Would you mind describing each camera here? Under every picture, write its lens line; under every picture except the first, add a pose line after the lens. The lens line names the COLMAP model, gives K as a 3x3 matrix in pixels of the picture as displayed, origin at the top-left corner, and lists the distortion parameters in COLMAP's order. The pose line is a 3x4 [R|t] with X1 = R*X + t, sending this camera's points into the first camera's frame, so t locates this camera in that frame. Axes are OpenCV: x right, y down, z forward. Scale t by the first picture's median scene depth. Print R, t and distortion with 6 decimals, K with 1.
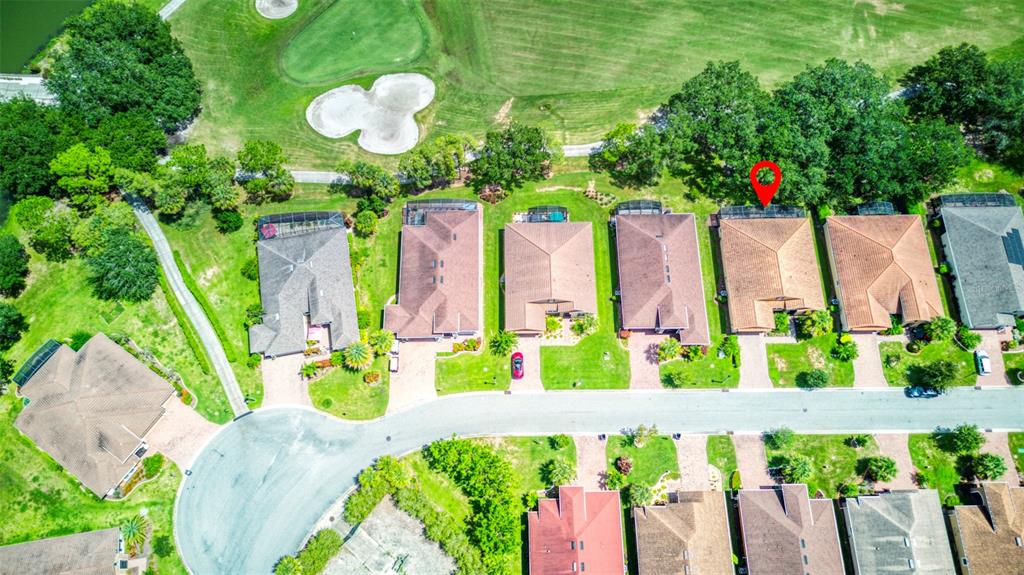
lens RADIAL K [[724.8, 0, 512.0], [0, 724.8, 287.5], [0, 0, 1]] dist [0.080023, -0.082558]
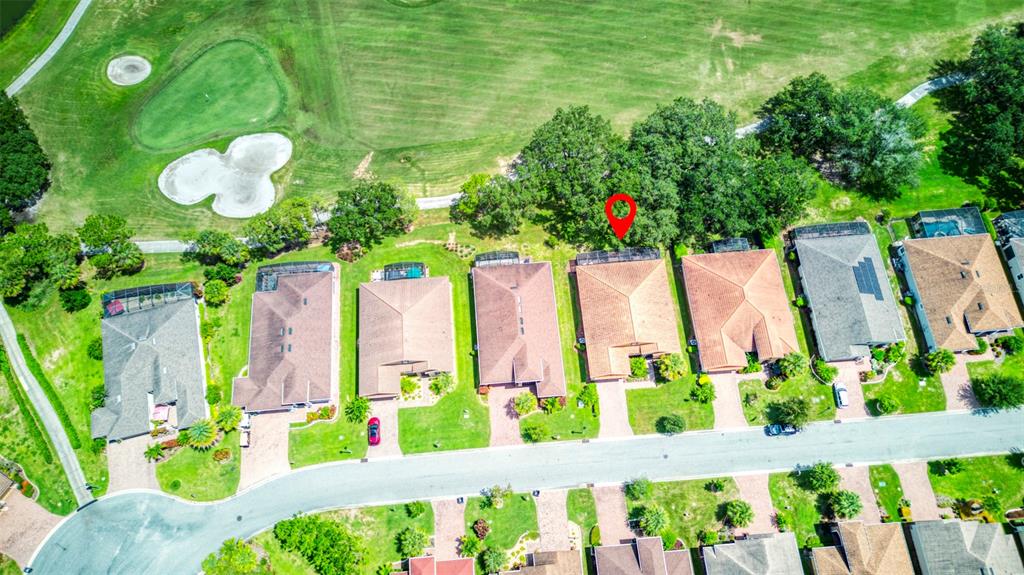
lens RADIAL K [[724.8, 0, 512.0], [0, 724.8, 287.5], [0, 0, 1]] dist [0.080023, -0.082558]
pose [[0.997680, -0.065345, 0.019119, 0.179846], [0.065722, 0.997641, -0.019825, -0.051038], [-0.017779, 0.021036, 0.999621, 0.015449]]
